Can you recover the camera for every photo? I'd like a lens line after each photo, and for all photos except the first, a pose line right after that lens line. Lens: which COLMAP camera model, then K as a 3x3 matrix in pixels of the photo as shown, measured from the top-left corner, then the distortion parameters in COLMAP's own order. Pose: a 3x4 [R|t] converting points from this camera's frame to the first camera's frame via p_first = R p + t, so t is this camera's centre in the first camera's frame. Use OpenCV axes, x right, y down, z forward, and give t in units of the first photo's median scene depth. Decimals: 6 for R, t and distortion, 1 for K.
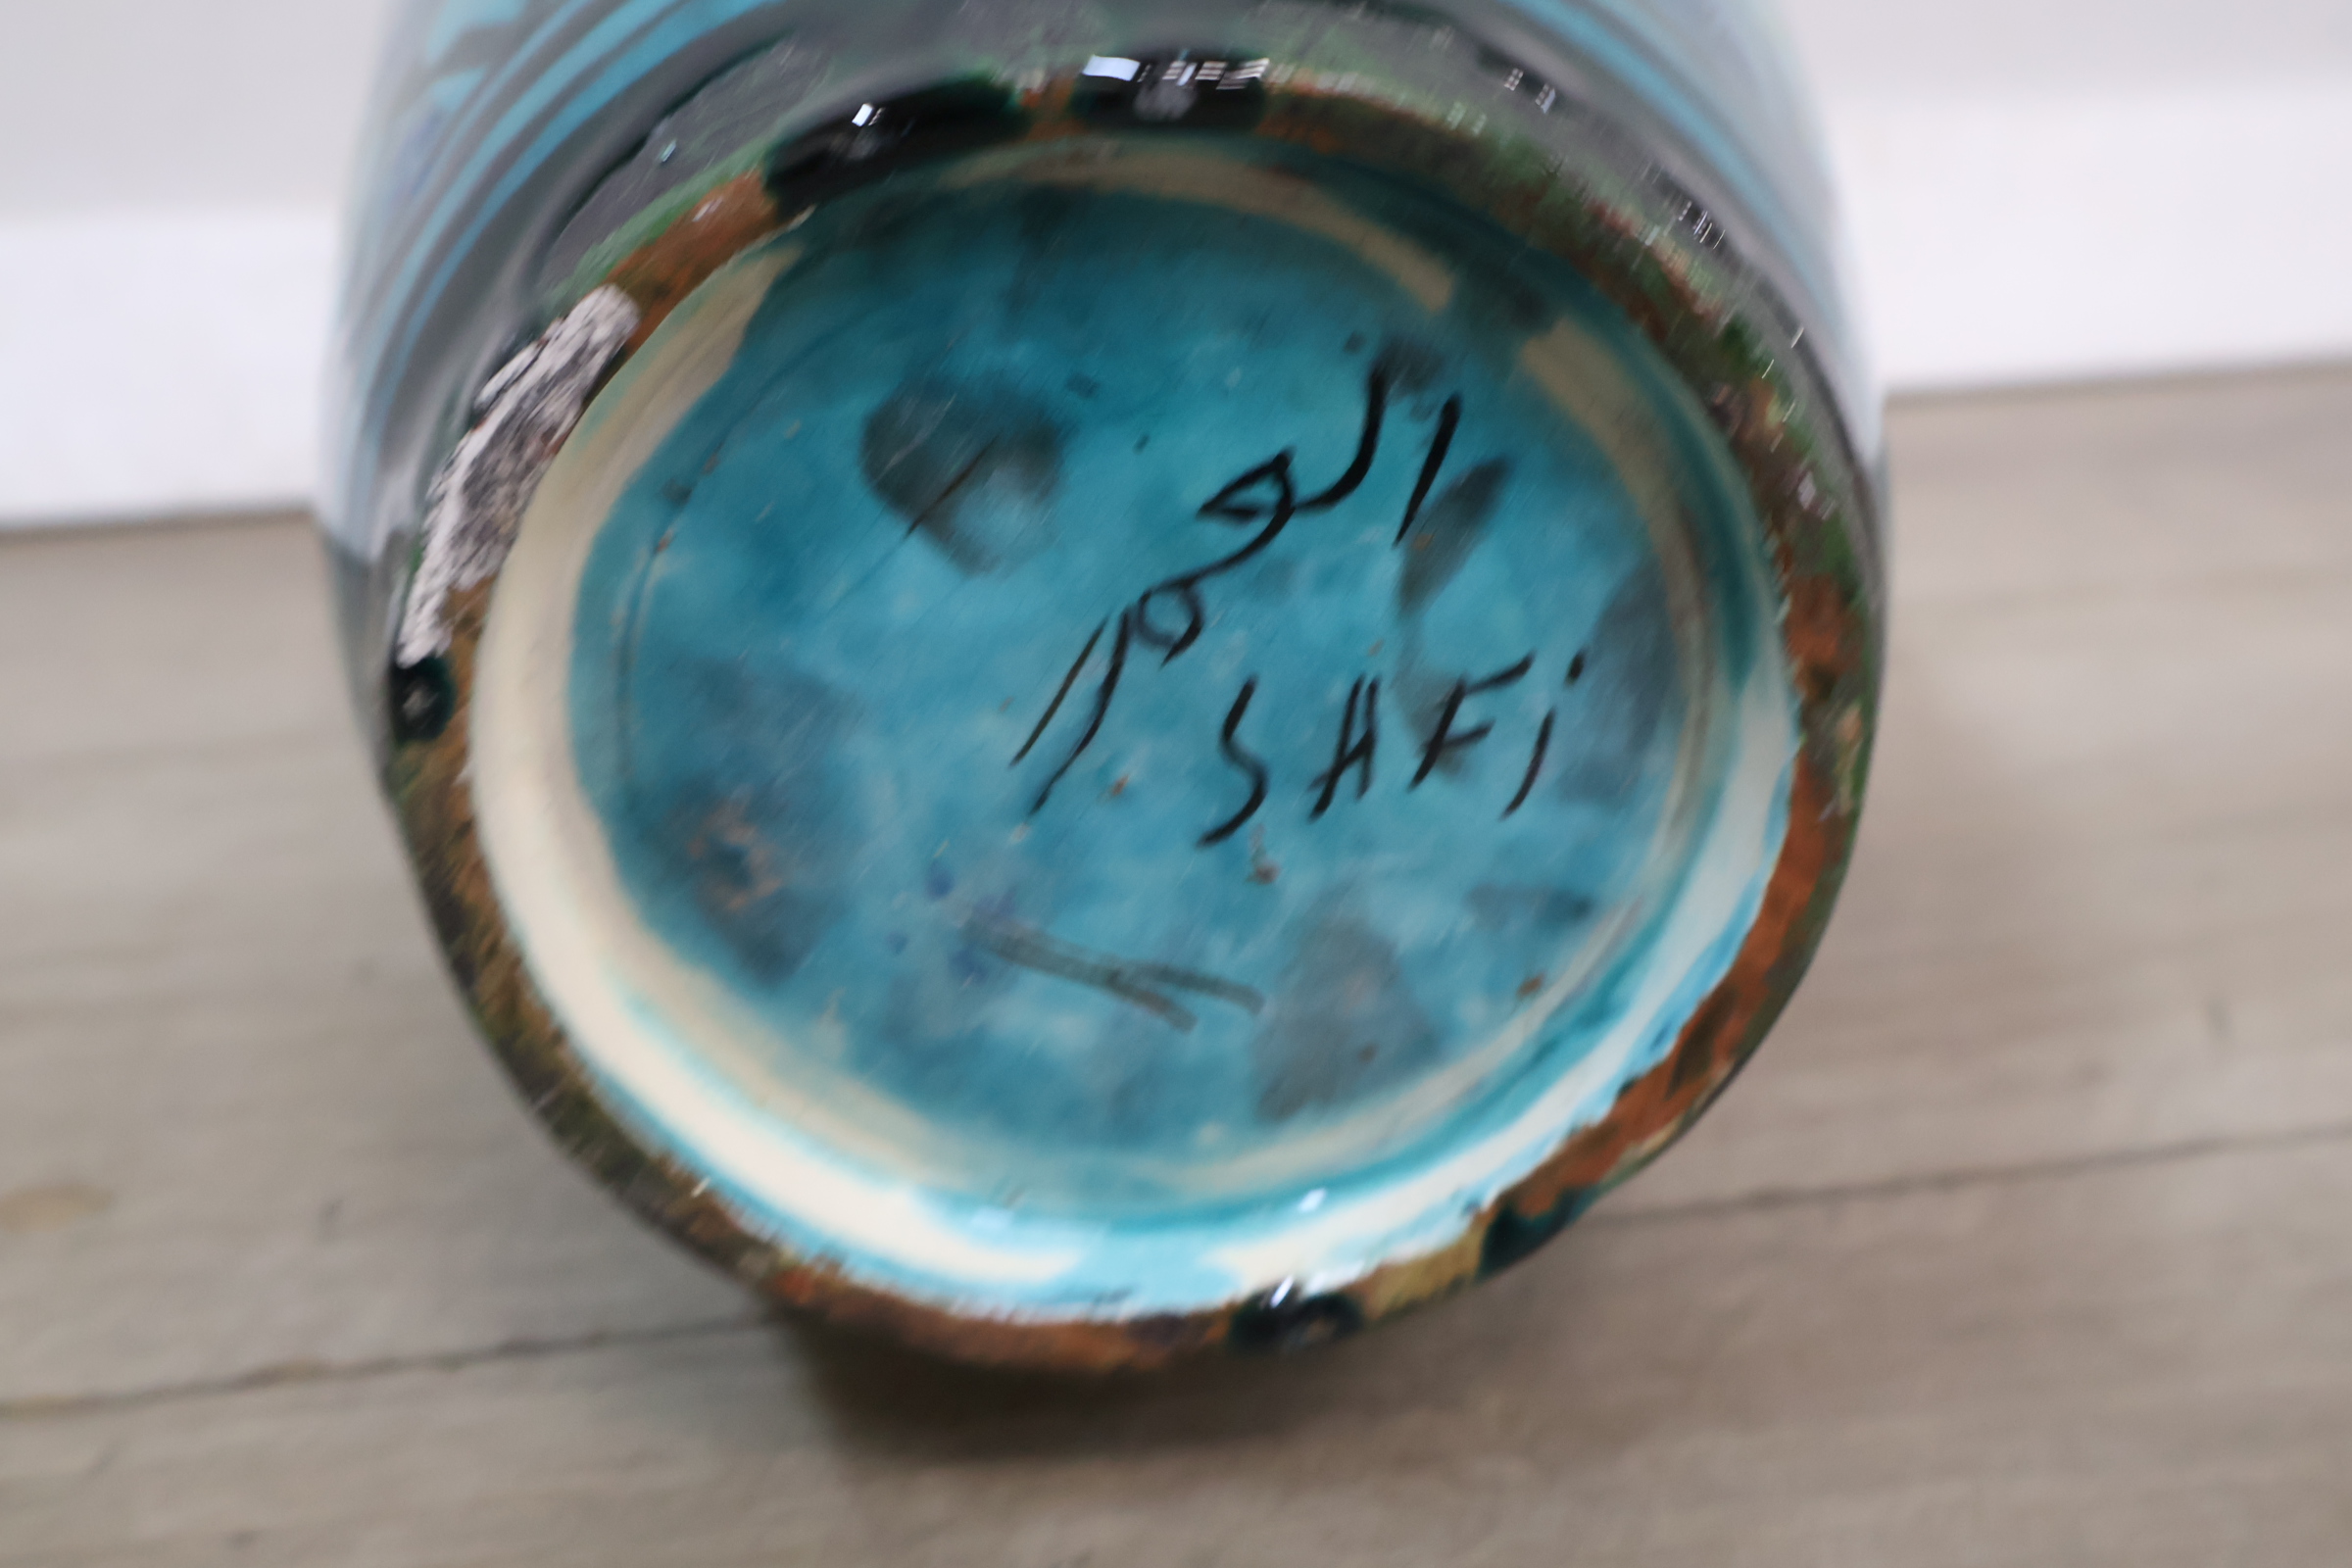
lens RADIAL K [[2348.3, 0, 1174.1], [0, 2348.3, 787.9], [0, 0, 1]] dist [0.005552, 0.000000]
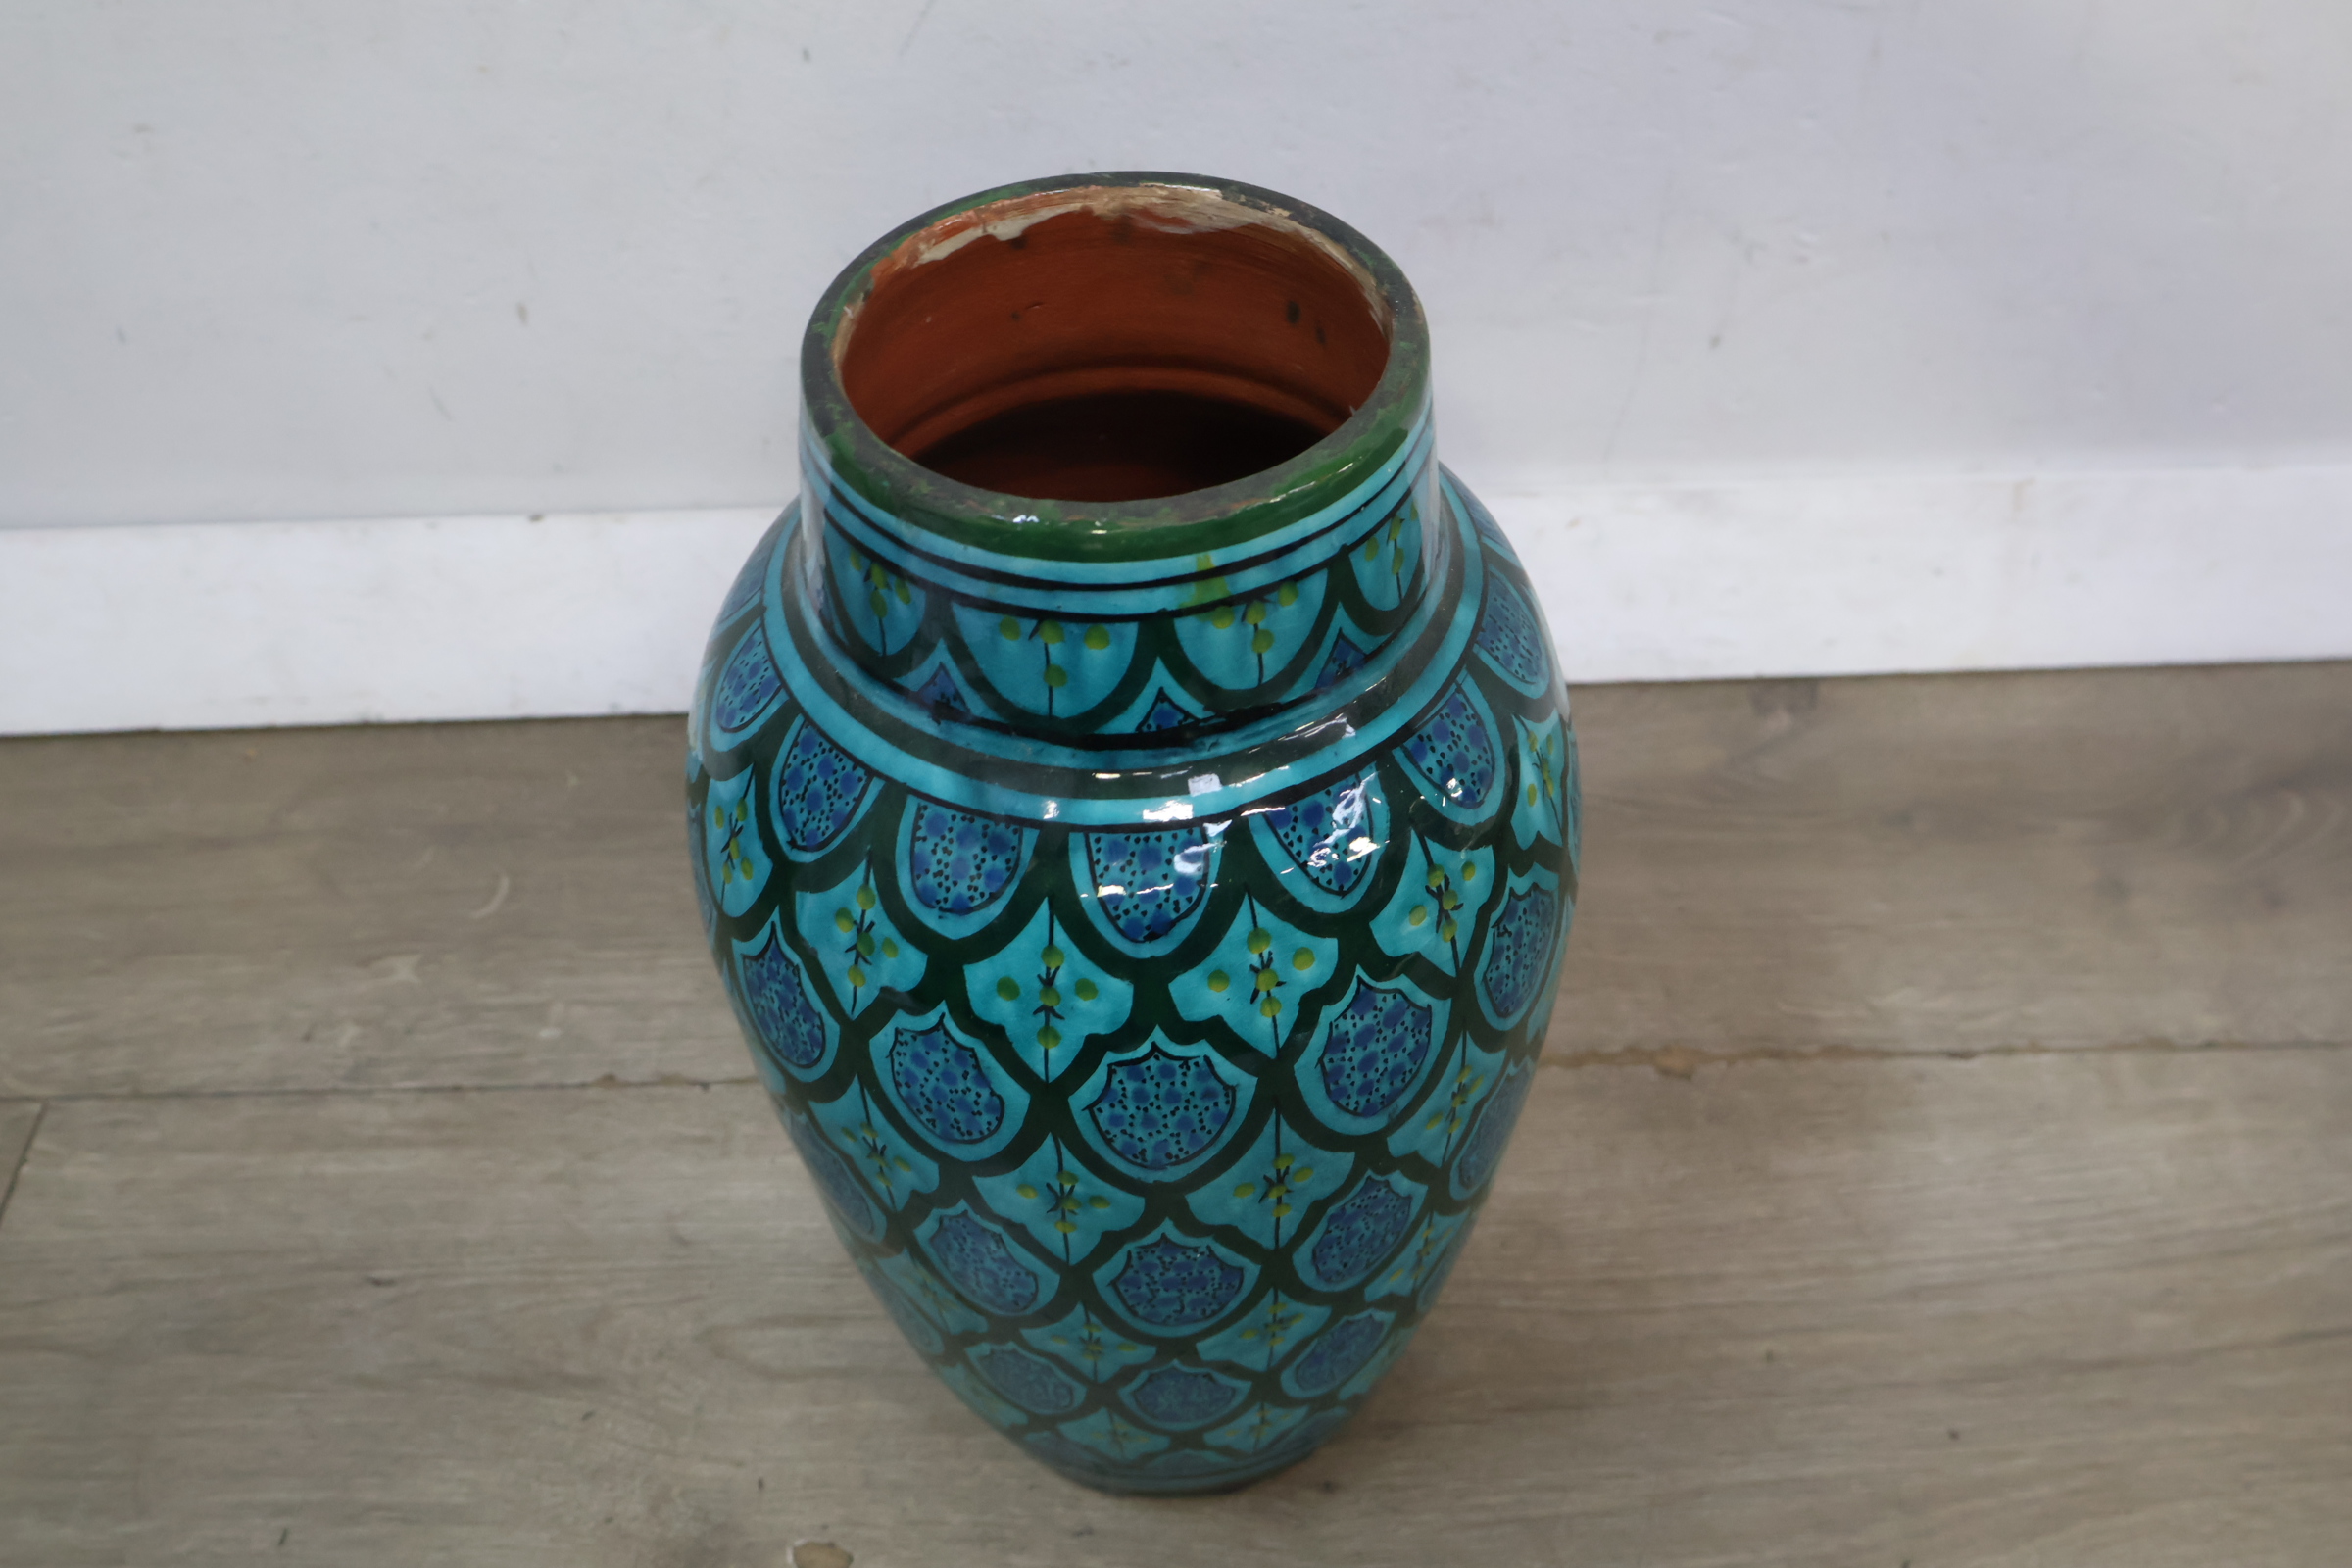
lens RADIAL K [[2348.3, 0, 1177.4], [0, 2348.3, 788.8], [0, 0, 1]] dist [0.005552, 0.000000]
pose [[0.989067, 0.114023, -0.093517, -0.040729], [-0.070772, 0.923371, 0.377330, -1.362666], [0.129375, -0.366586, 0.921345, -0.703188]]
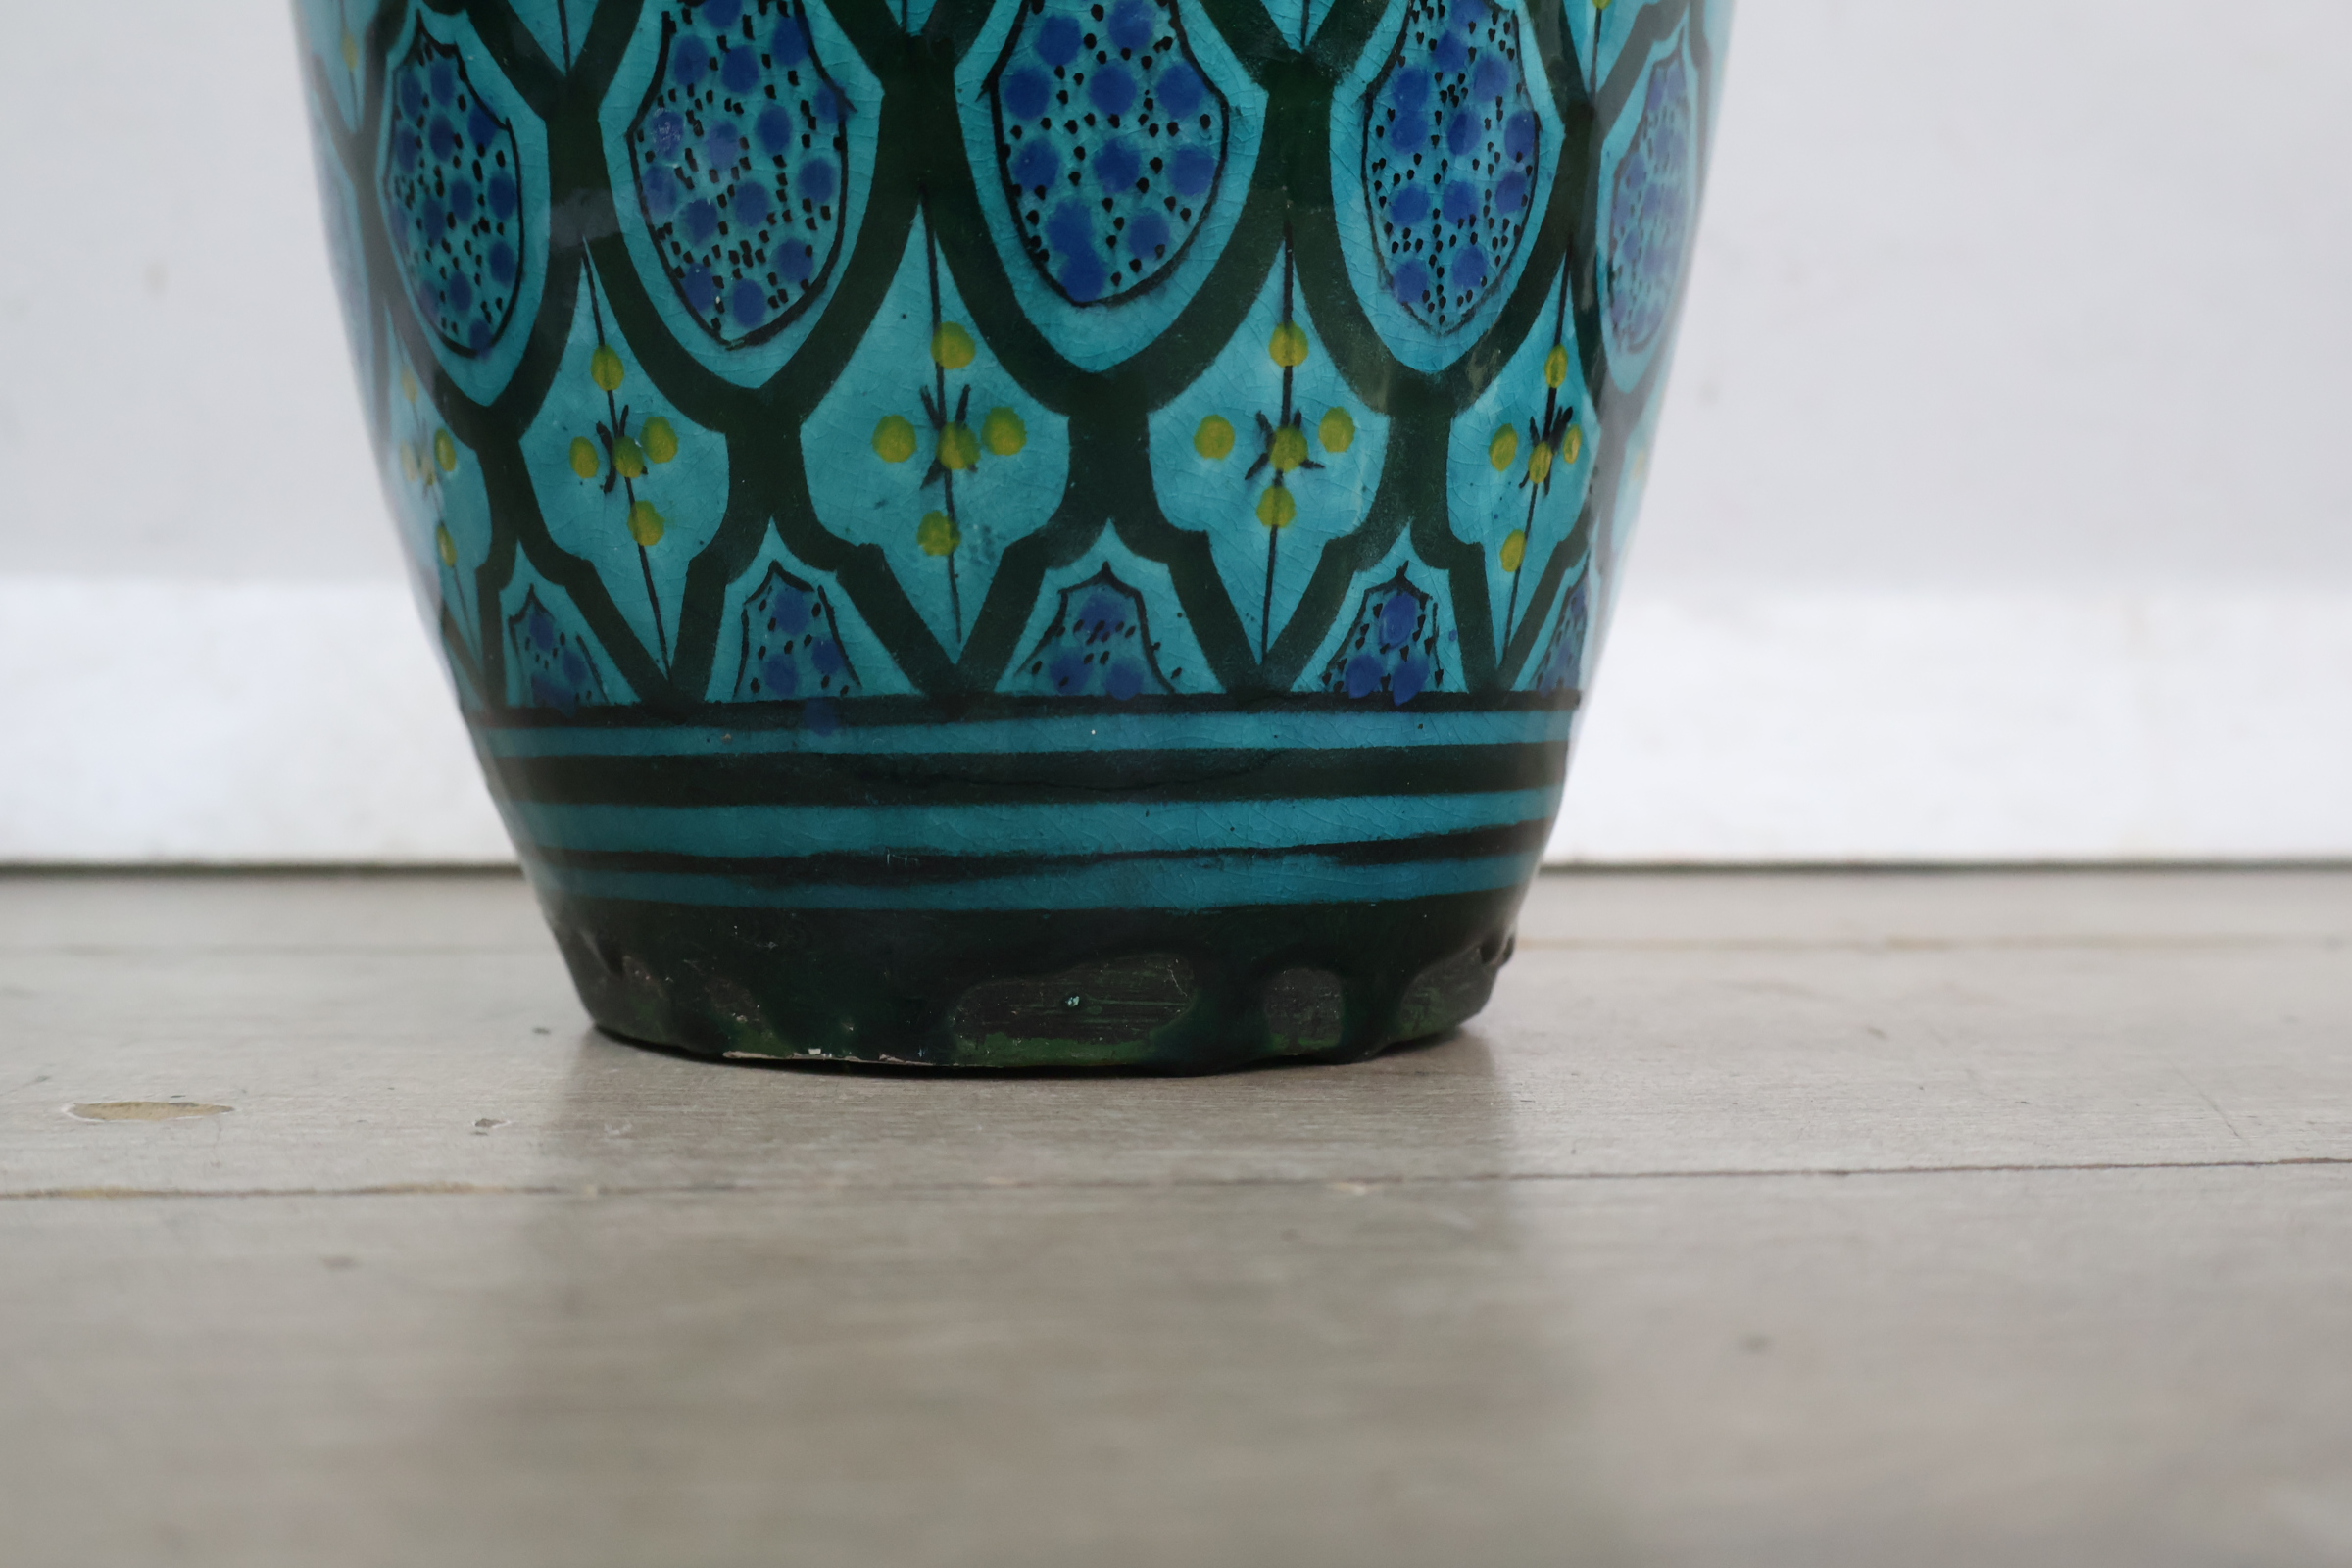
lens RADIAL K [[2348.3, 0, 1150.3], [0, 2348.3, 770.4], [0, 0, 1]] dist [0.005552, 0.000000]
pose [[0.996784, 0.032574, -0.073222, -0.078136], [-0.056271, 0.935035, -0.350062, 0.351889], [0.057062, 0.353056, 0.933860, 0.220509]]
